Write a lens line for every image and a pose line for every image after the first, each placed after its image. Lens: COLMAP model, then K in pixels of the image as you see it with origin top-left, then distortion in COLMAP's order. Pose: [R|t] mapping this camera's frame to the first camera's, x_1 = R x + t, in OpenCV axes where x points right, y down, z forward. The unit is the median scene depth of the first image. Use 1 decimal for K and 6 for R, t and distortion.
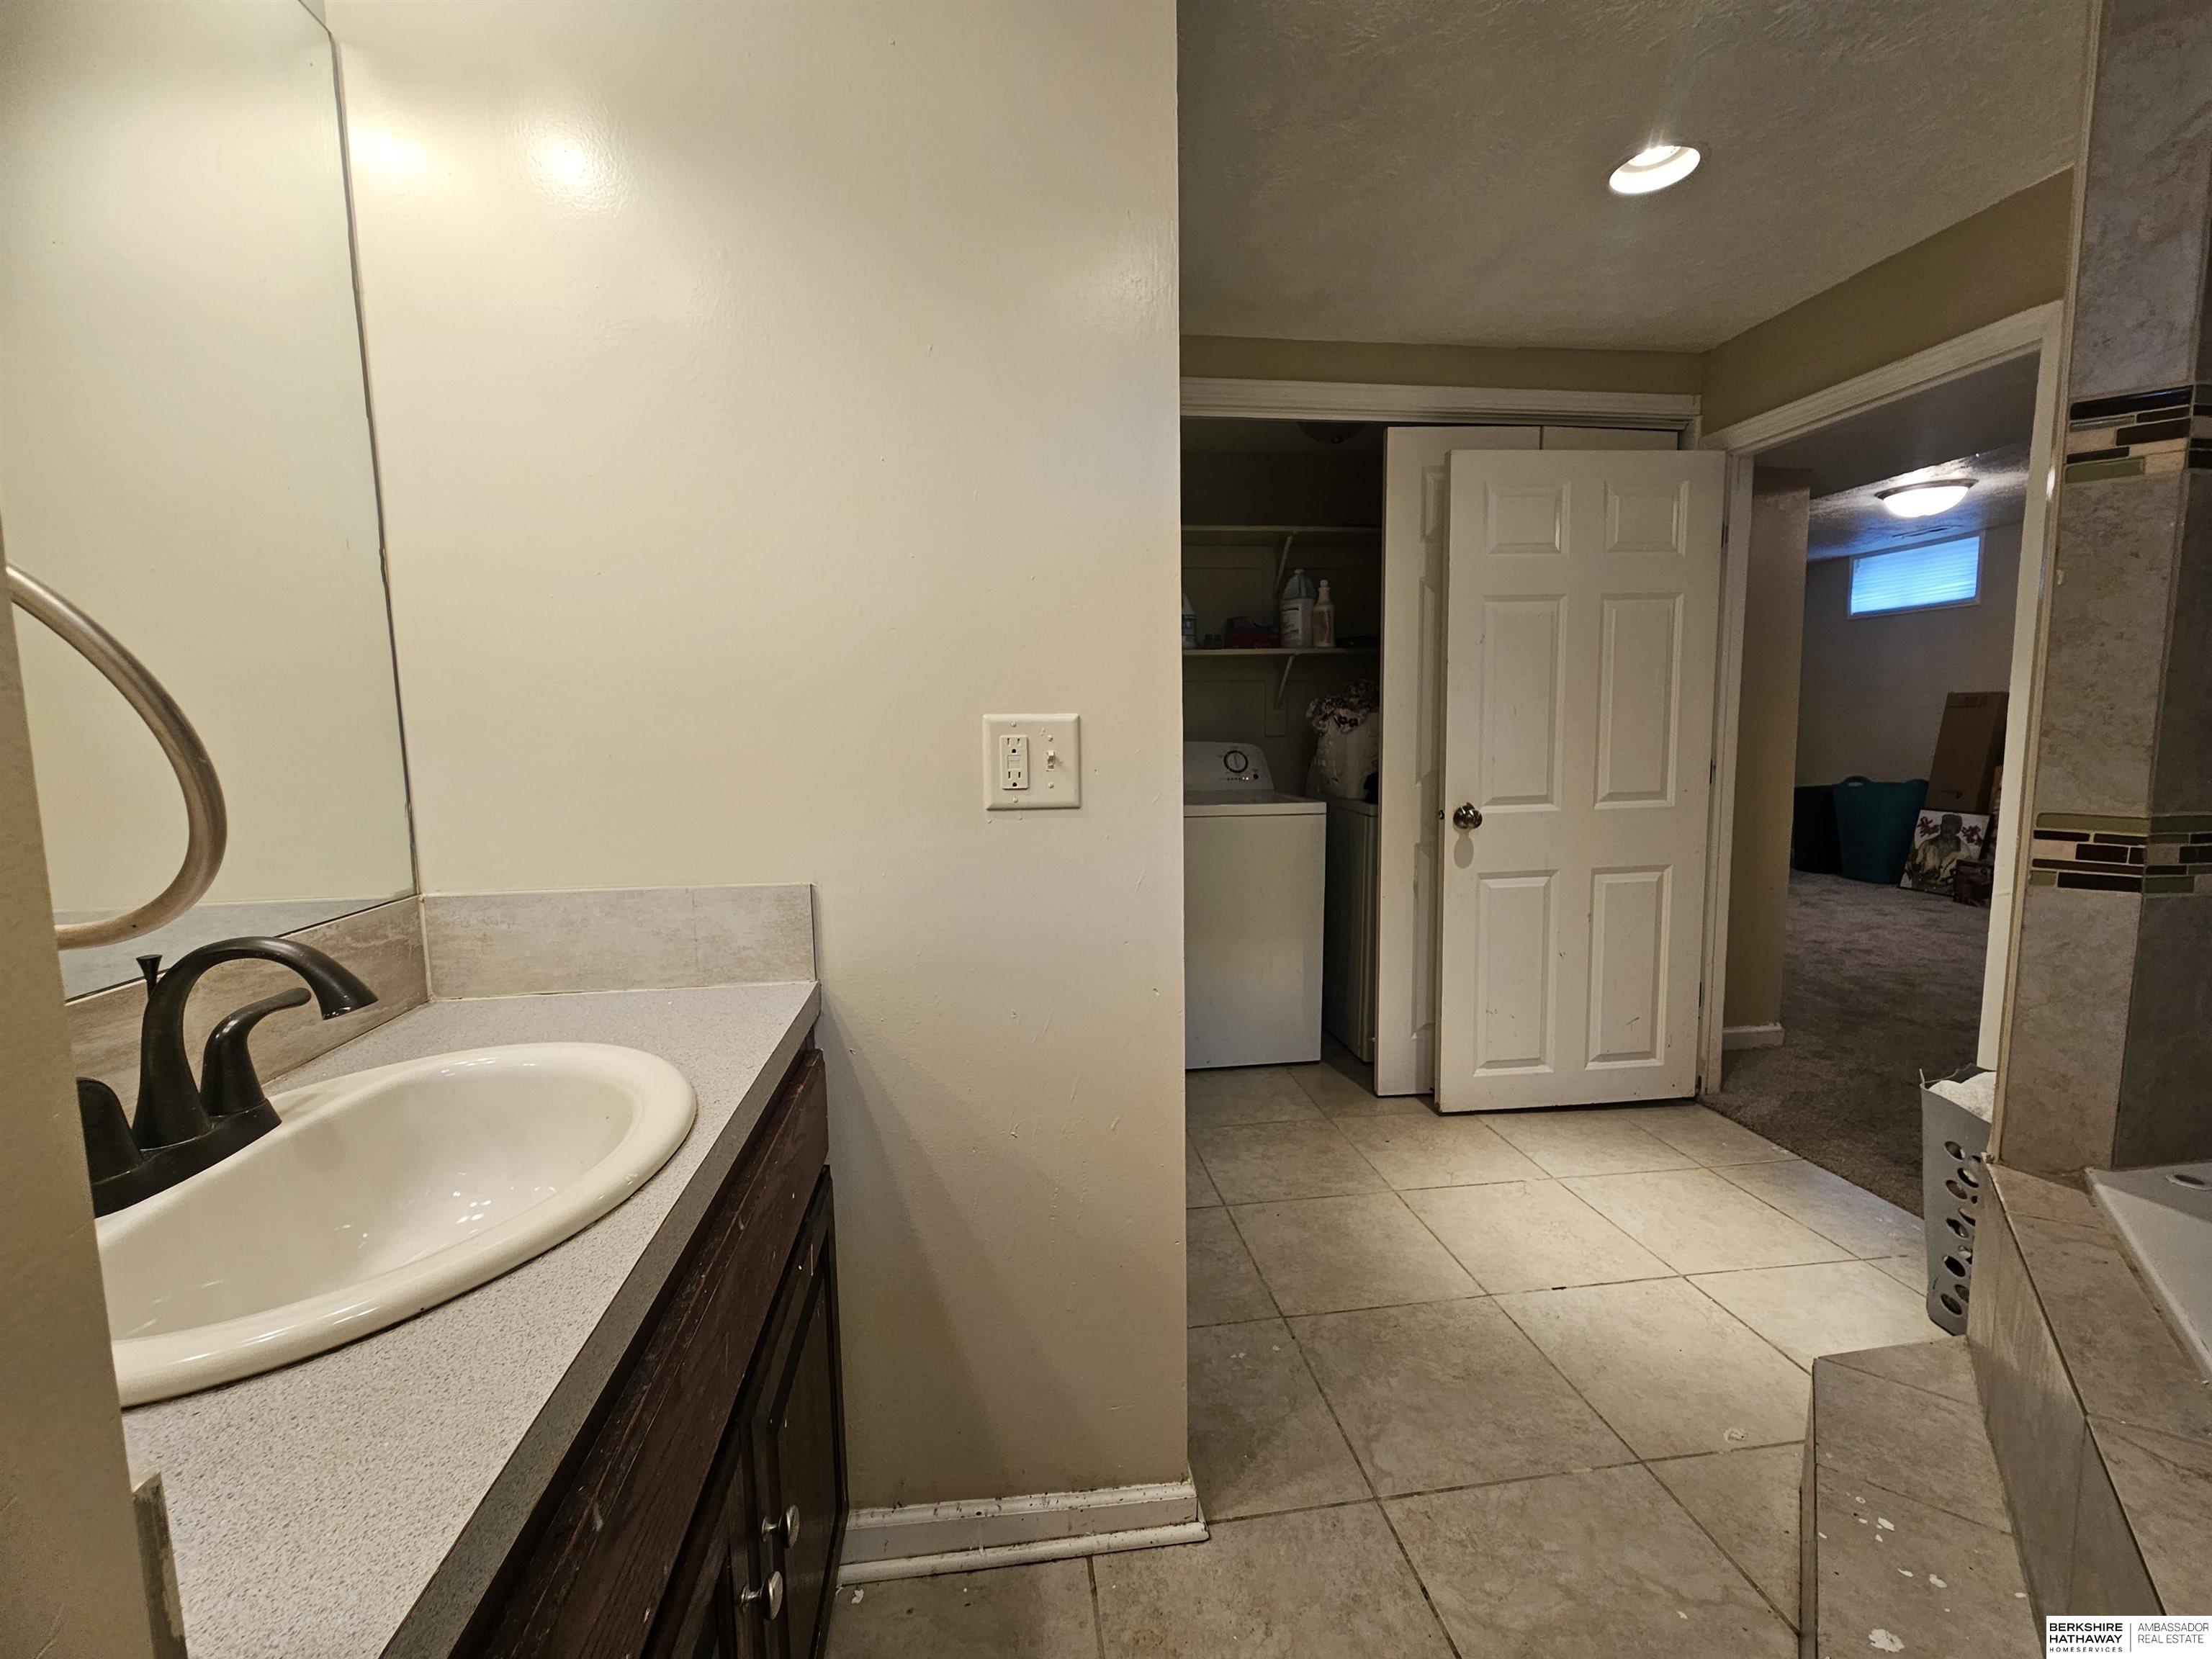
lens RADIAL K [[905.0, 0, 1109.3], [0, 905.0, 826.5], [0, 0, 1]] dist [-0.003520, -0.000656]
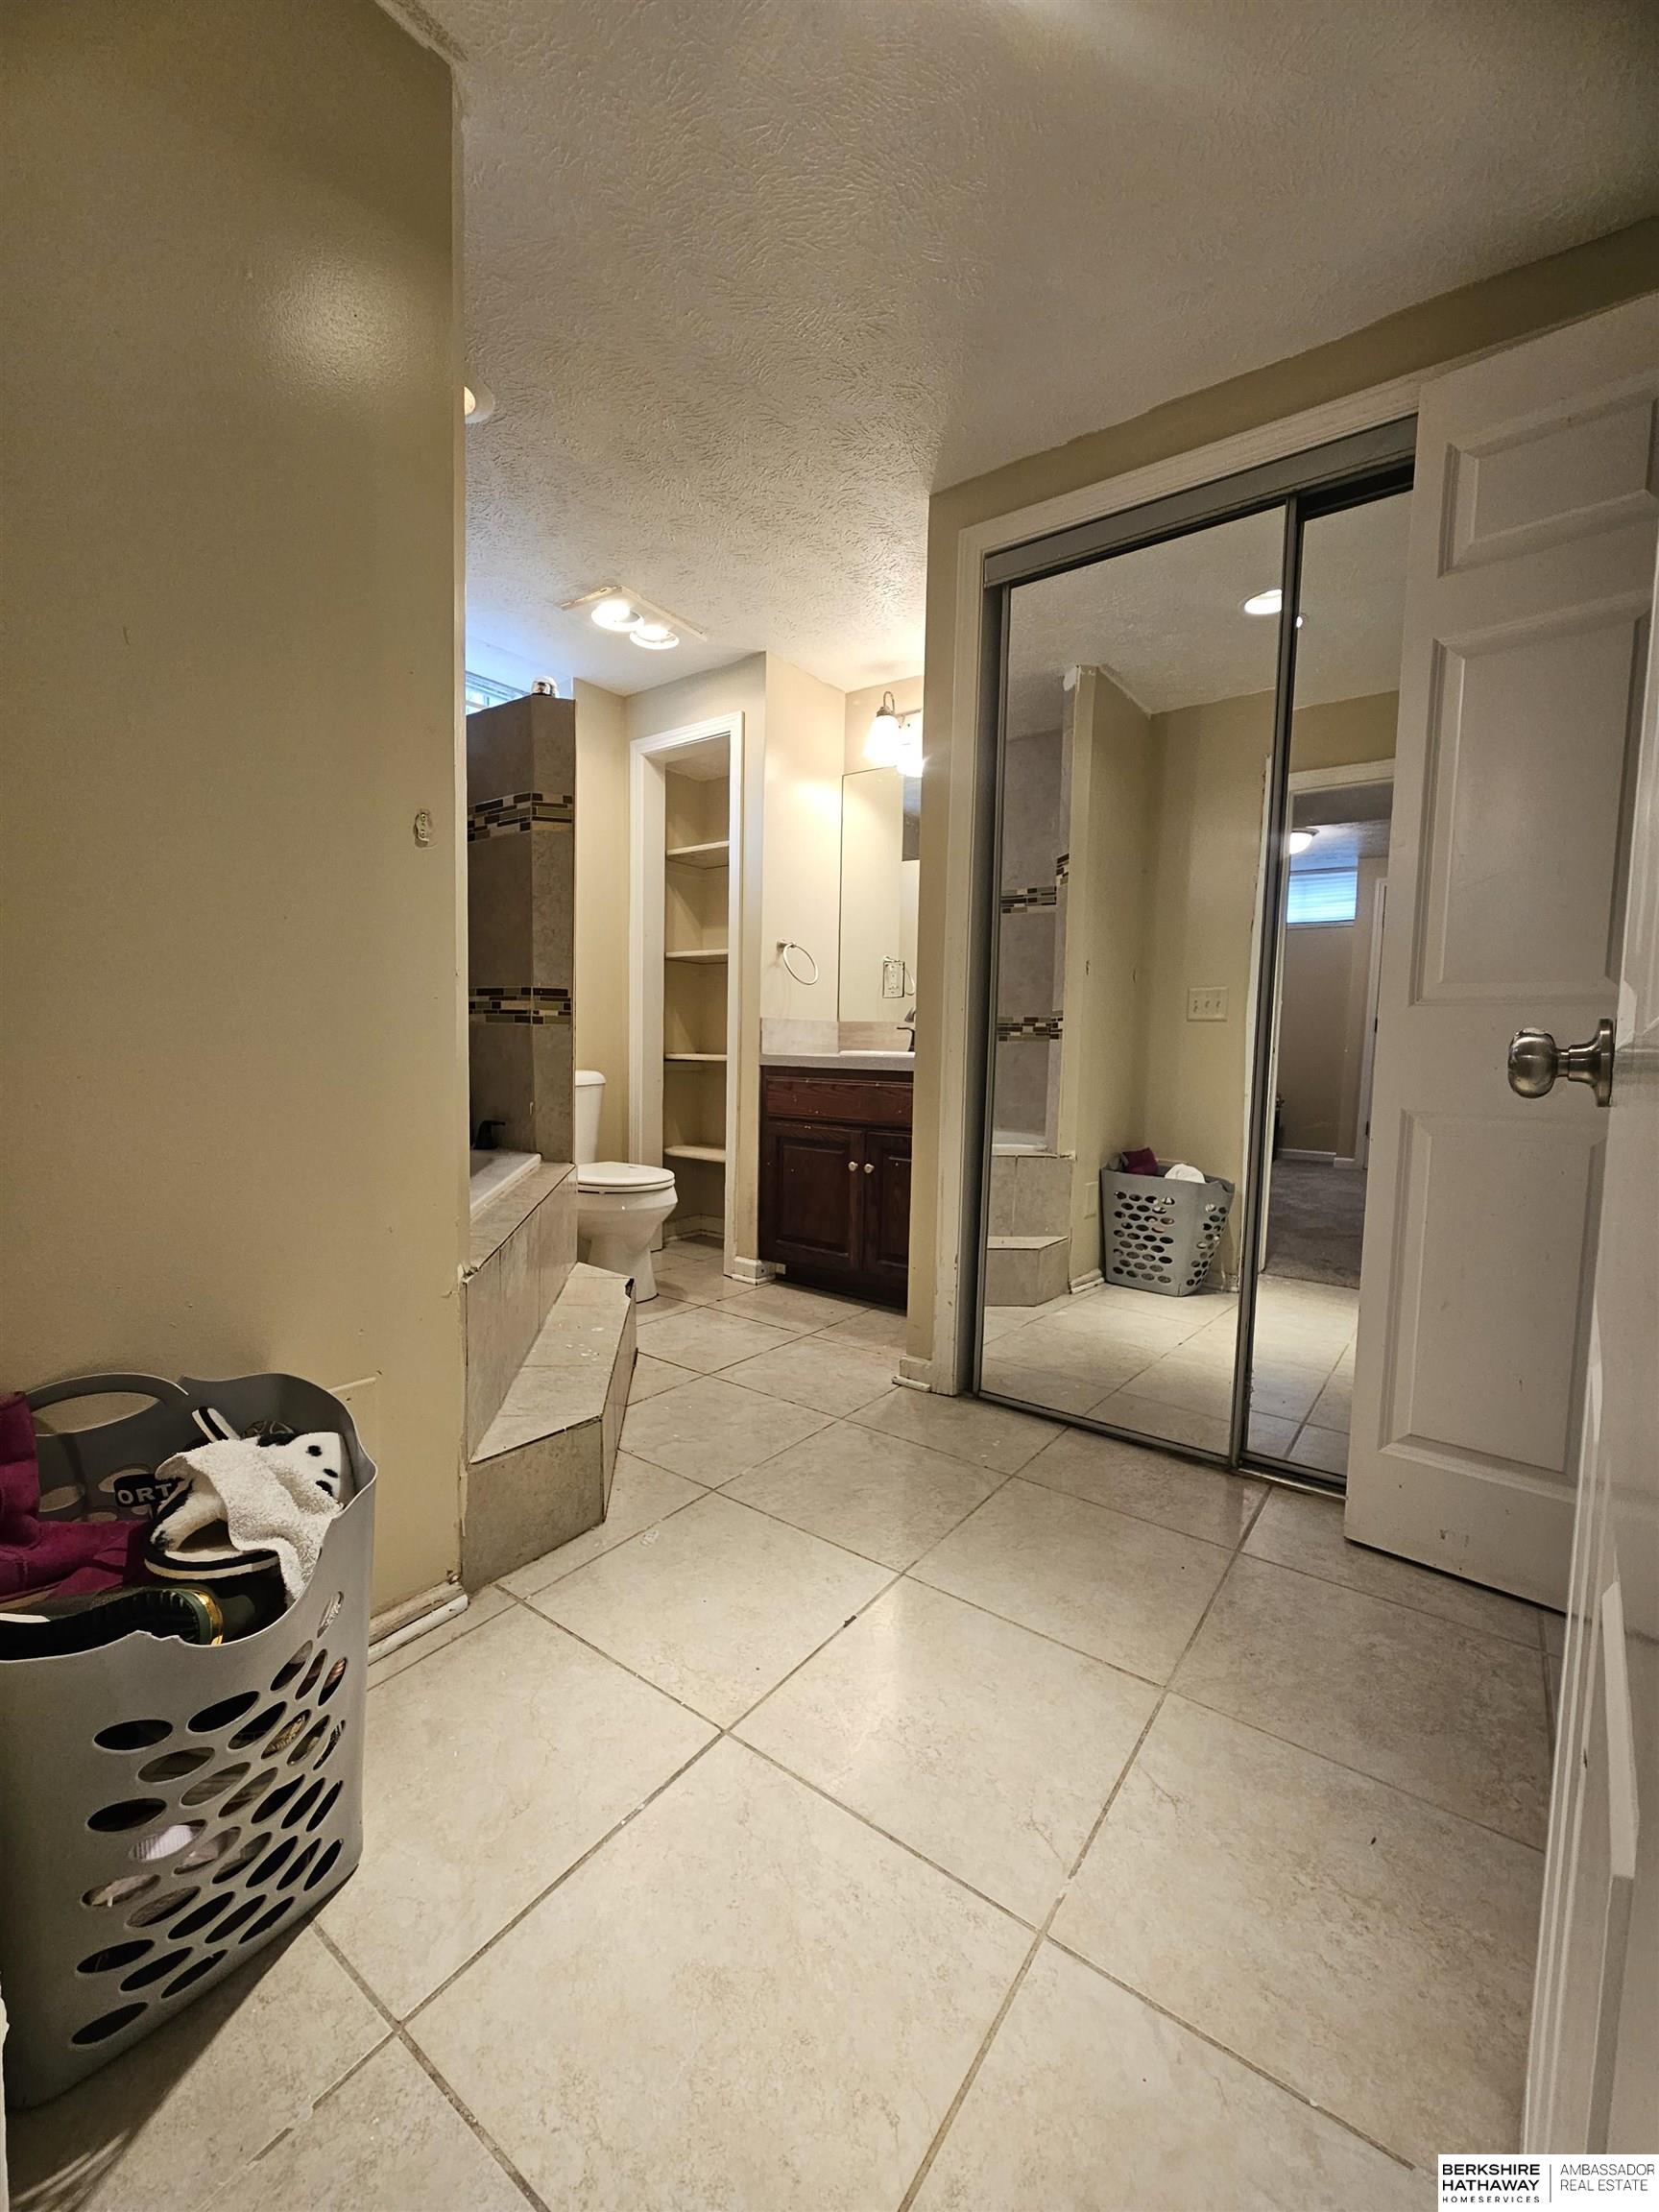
lens RADIAL K [[905.0, 0, 828.8], [0, 905.0, 1106.5], [0, 0, 1]] dist [-0.003520, -0.000656]
pose [[-0.696512, 0.048642, -0.715894, 0.722602], [-0.092144, 0.983376, 0.156466, -0.016784], [0.711604, 0.174946, -0.680451, 1.002542]]
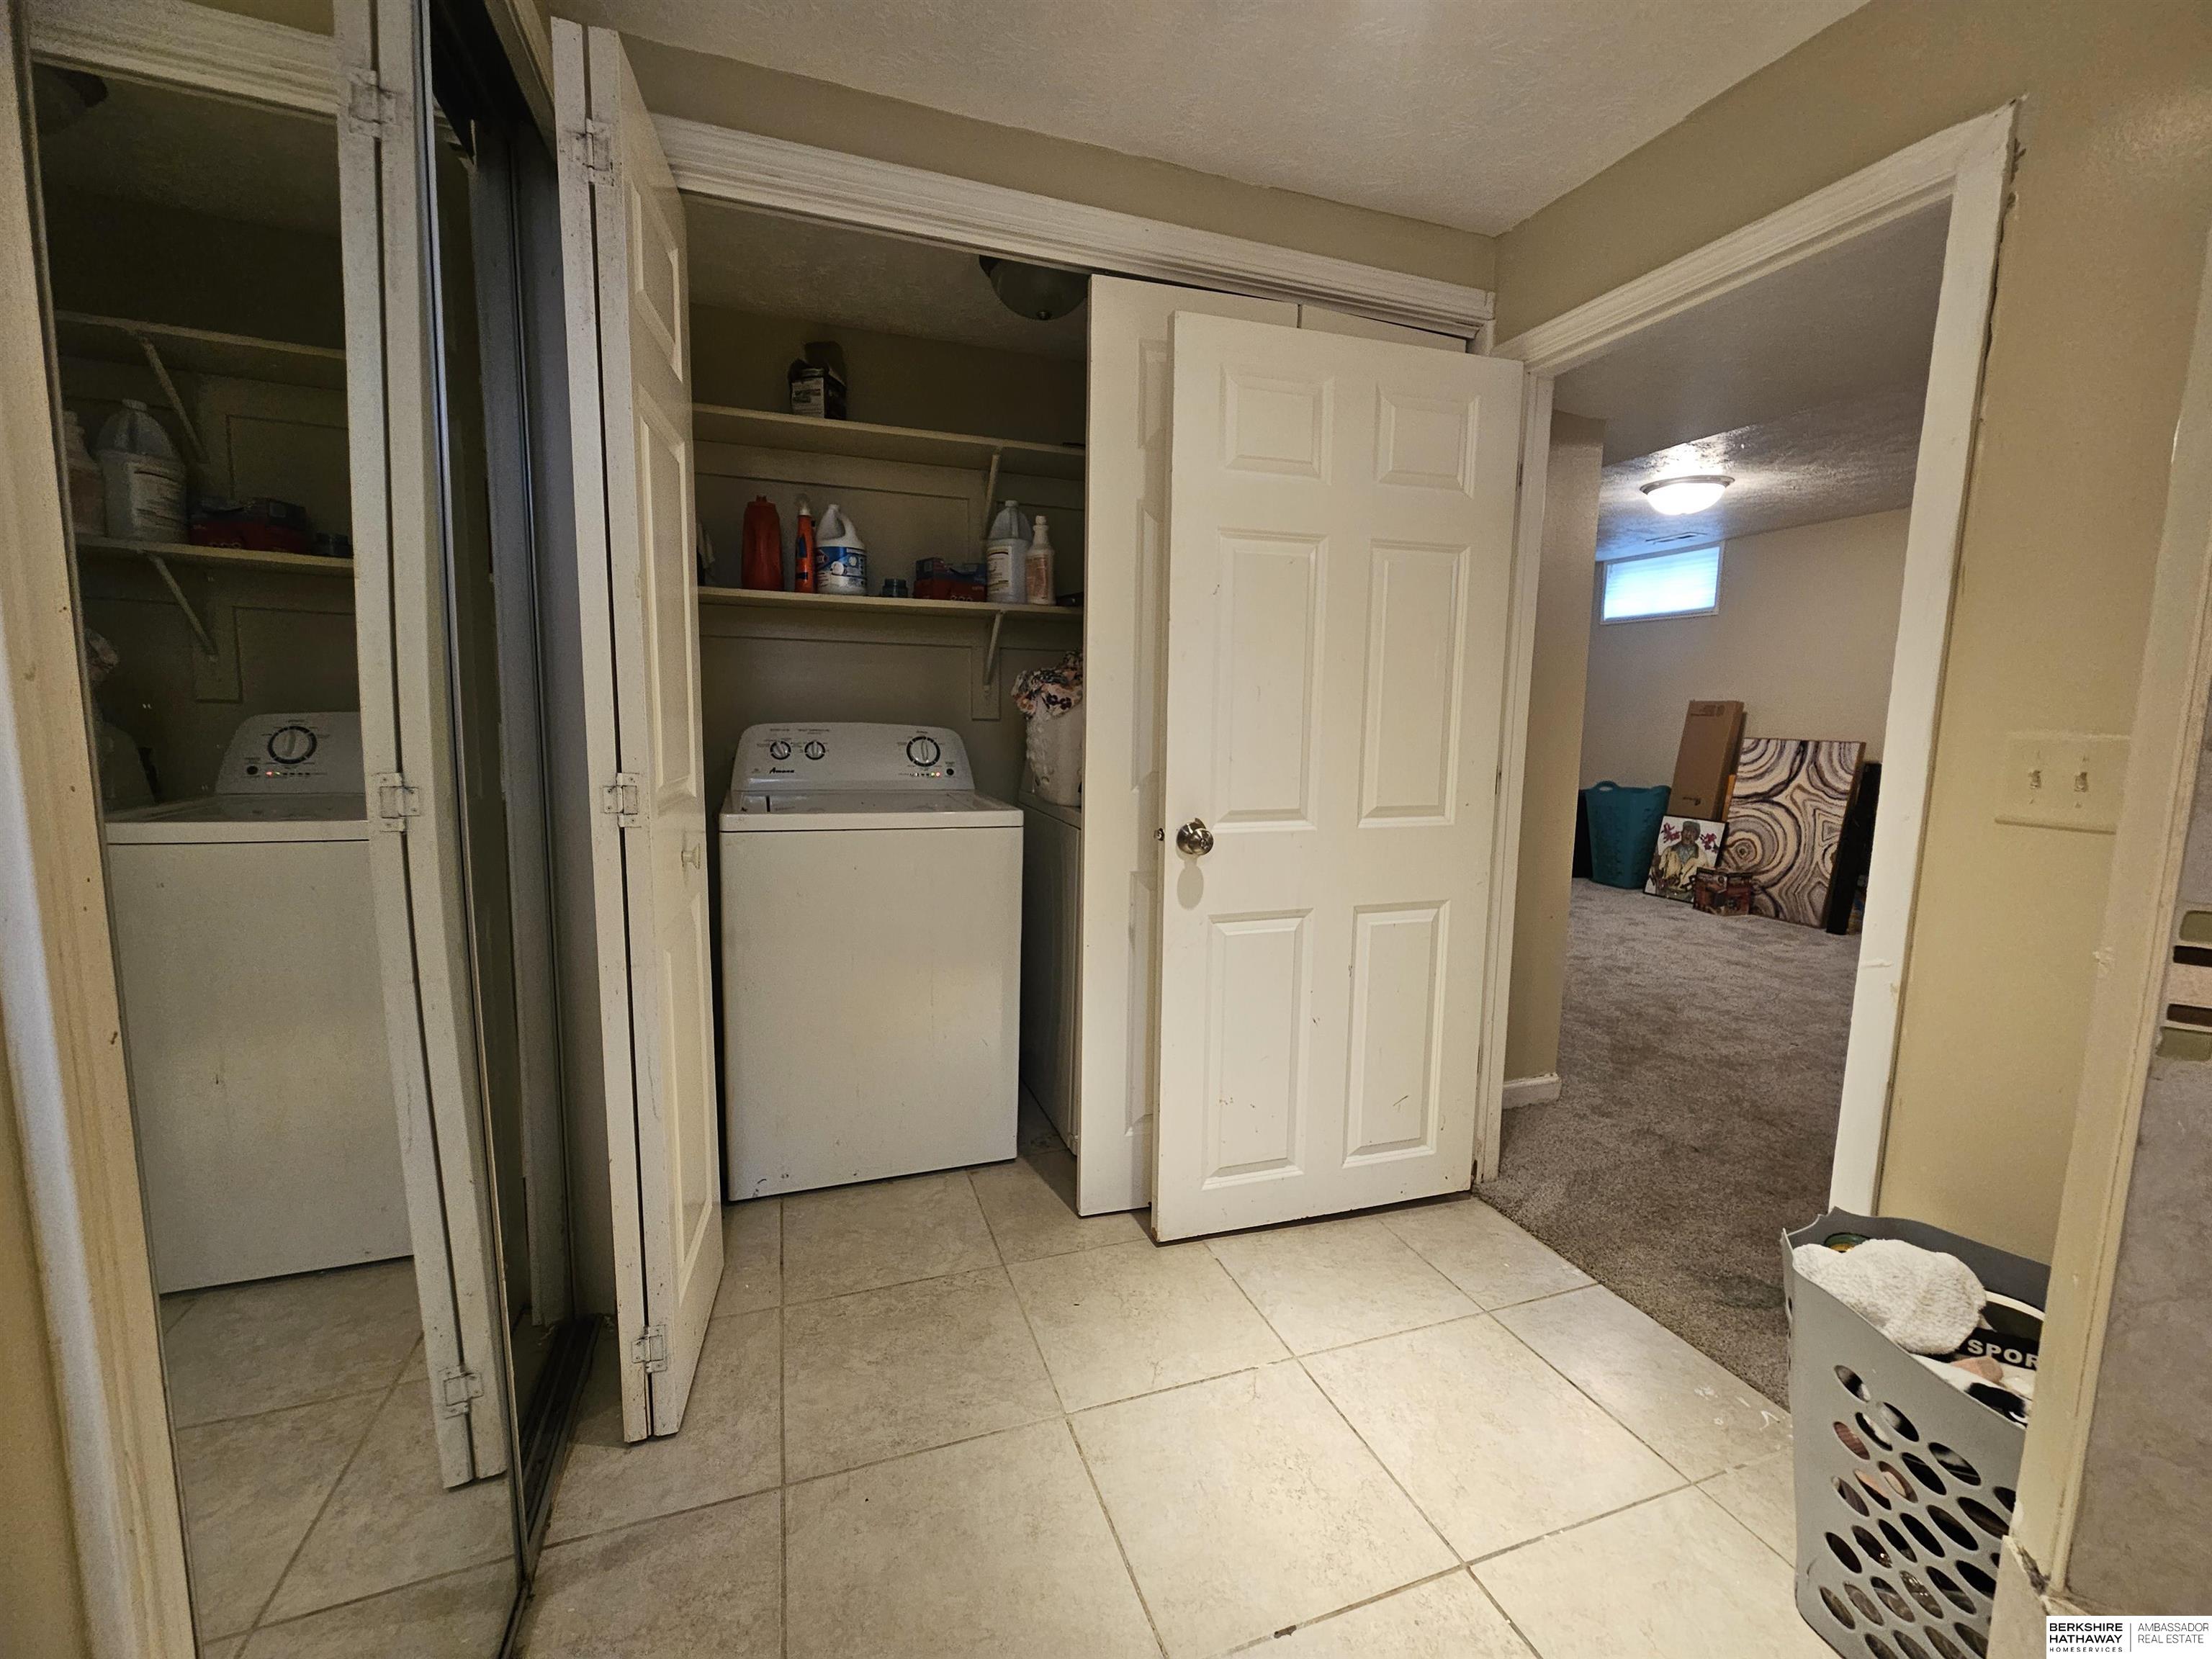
lens RADIAL K [[905.0, 0, 1108.5], [0, 905.0, 826.8], [0, 0, 1]] dist [-0.003520, -0.000656]
pose [[0.977591, 0.008252, 0.210349, 0.174982], [-0.011357, 0.999844, 0.013557, -0.027819], [-0.210205, -0.015642, 0.977532, 0.308305]]
